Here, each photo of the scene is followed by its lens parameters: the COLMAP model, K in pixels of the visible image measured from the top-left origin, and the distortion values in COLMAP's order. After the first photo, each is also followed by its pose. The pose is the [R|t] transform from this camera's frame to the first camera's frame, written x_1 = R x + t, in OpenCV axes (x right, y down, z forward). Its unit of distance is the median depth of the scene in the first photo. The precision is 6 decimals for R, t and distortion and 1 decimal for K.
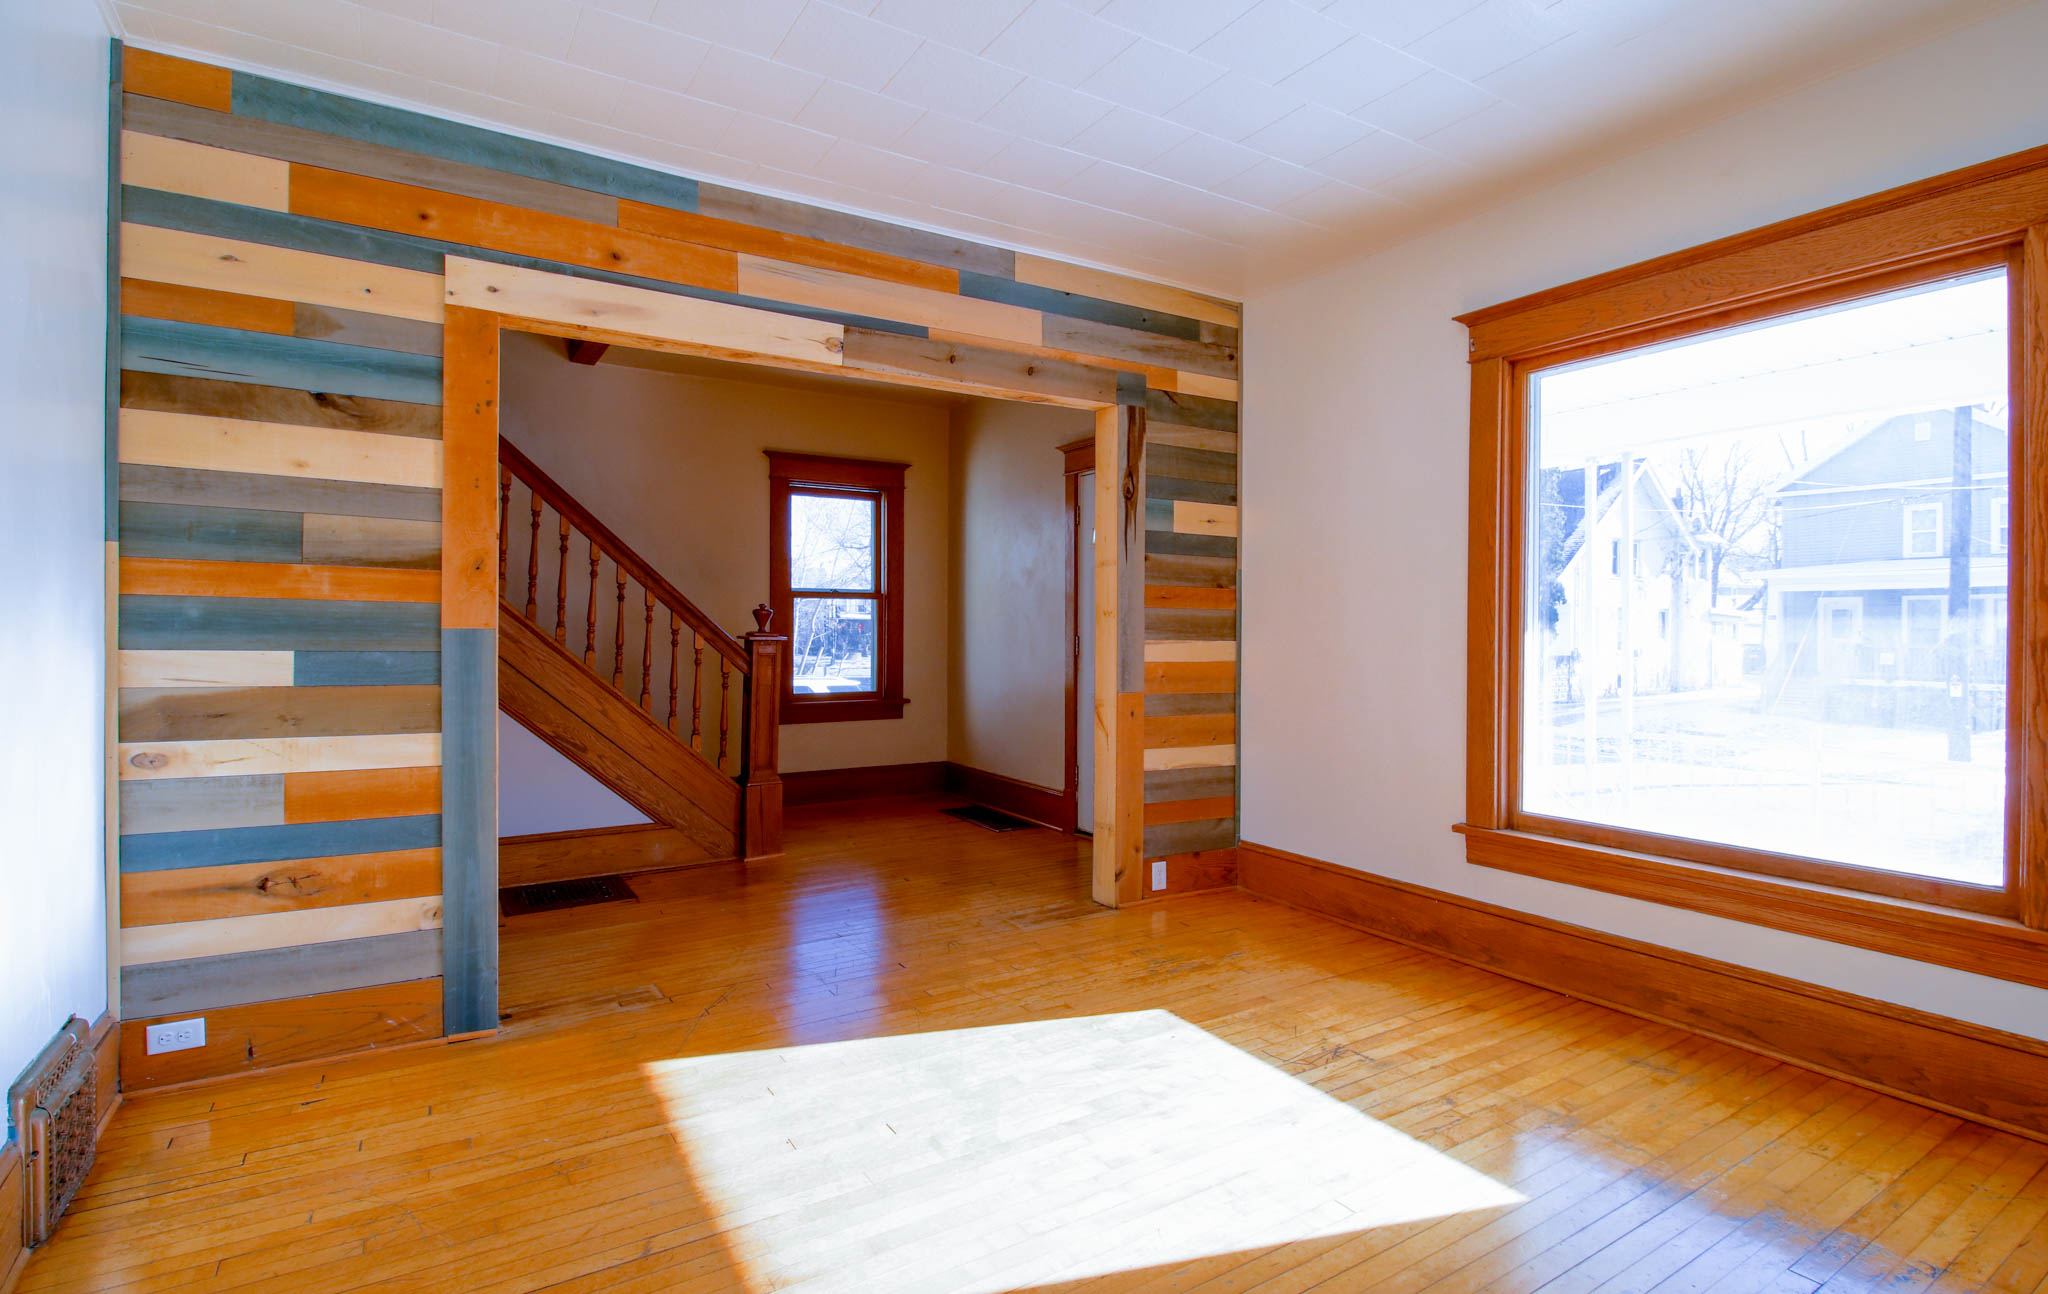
lens RADIAL K [[964.8, 0, 1028.2], [0, 964.8, 639.7], [0, 0, 1]] dist [-0.004293, -0.000865]
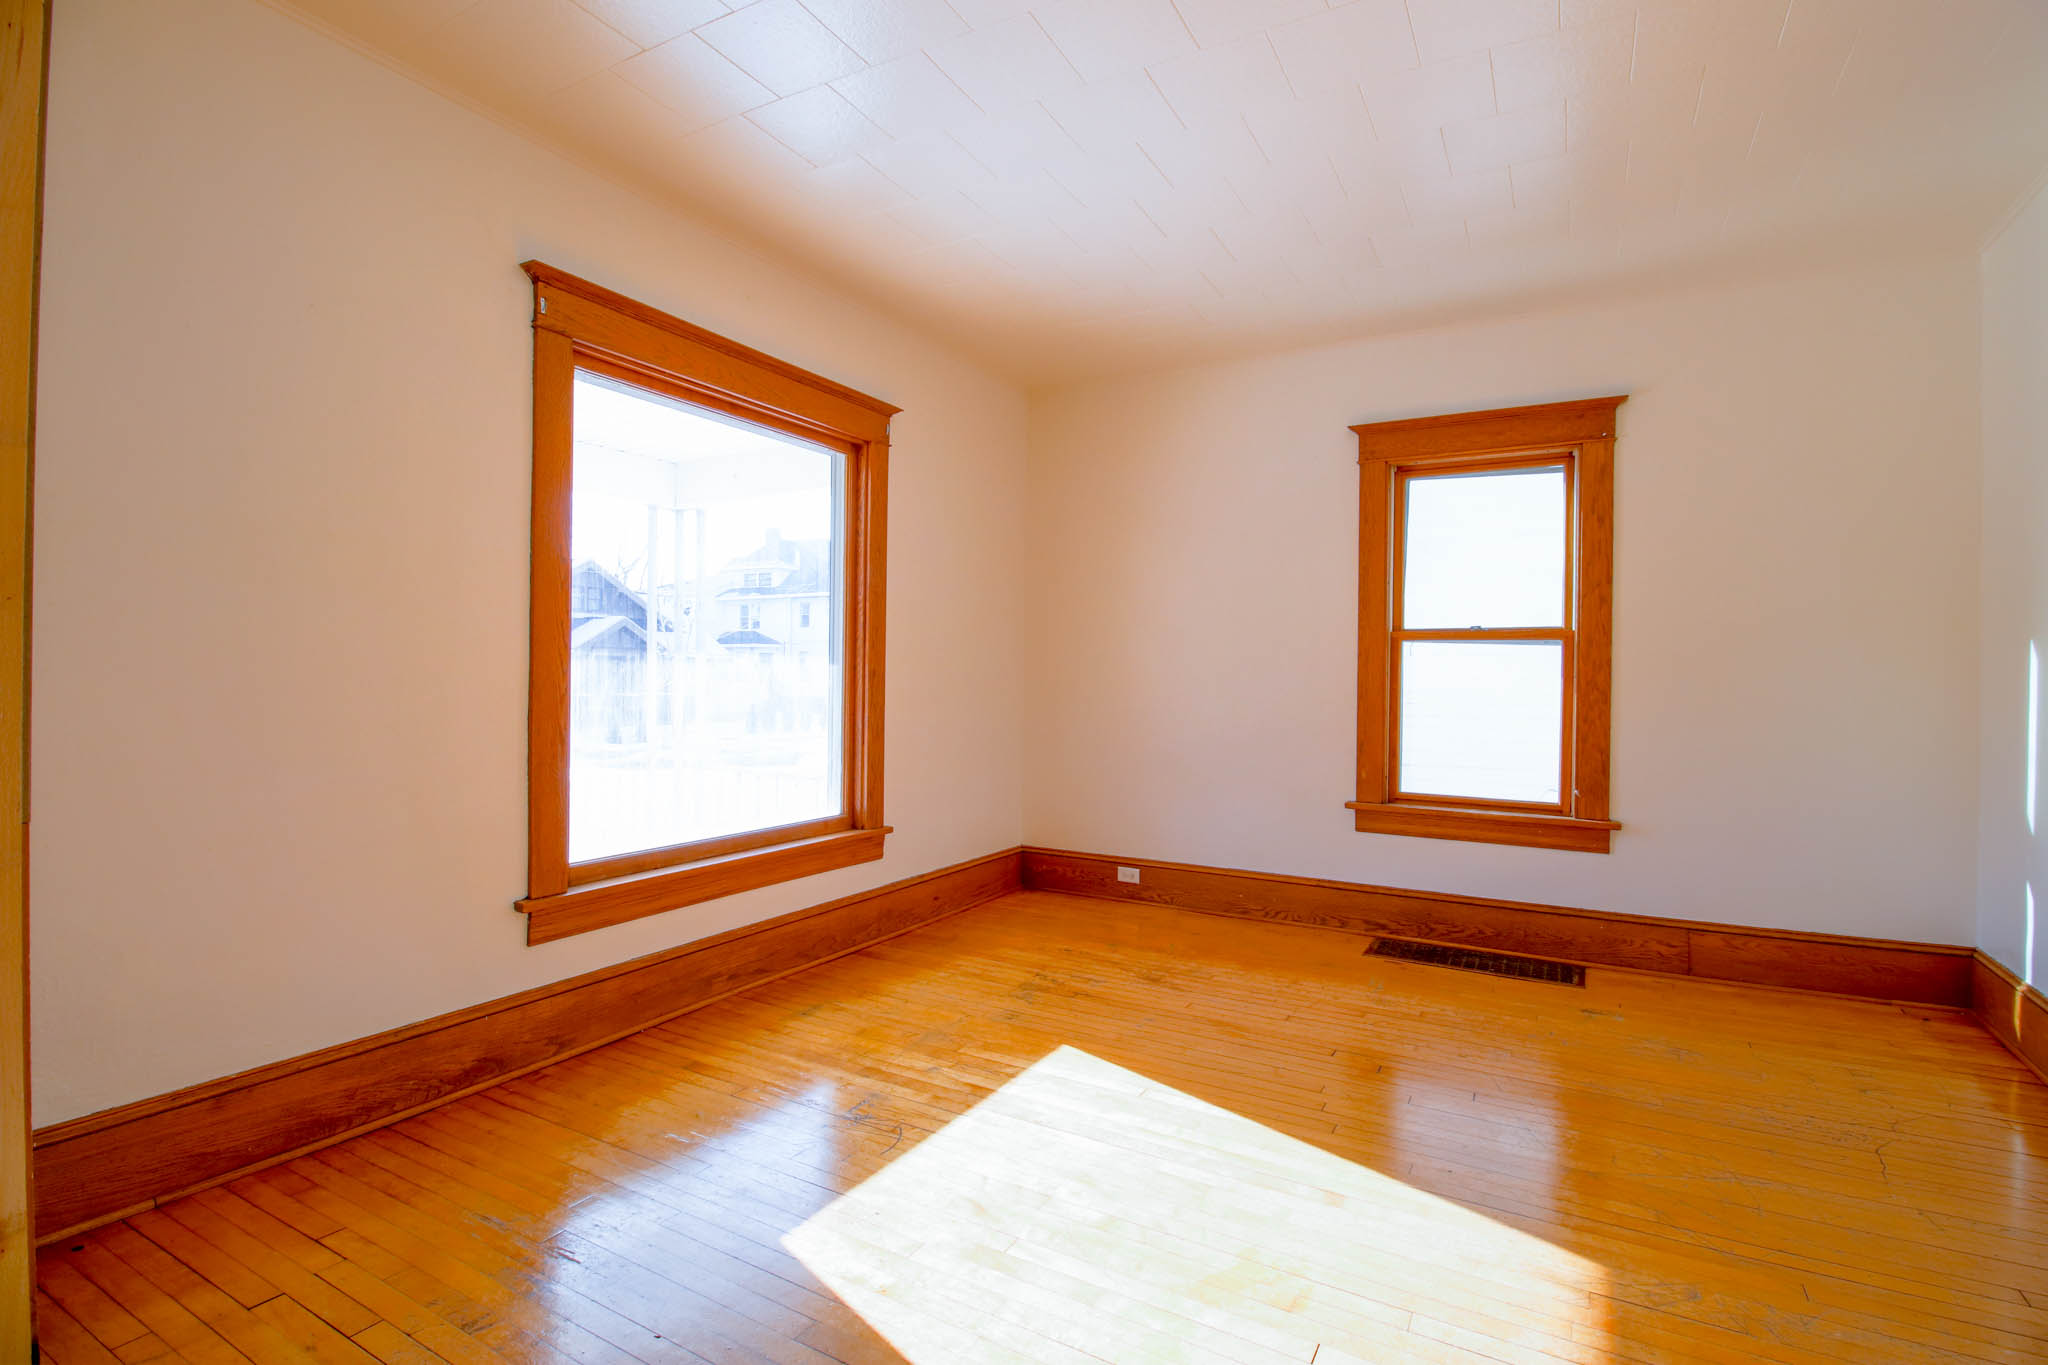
lens RADIAL K [[954.0, 0, 1037.8], [0, 954.0, 683.1], [0, 0, 1]] dist [0.006225, -0.000597]
pose [[-0.478013, -0.018461, 0.878159, -0.514580], [-0.014368, 0.999810, 0.013198, -0.005666], [-0.878235, -0.006308, -0.478187, 1.174840]]
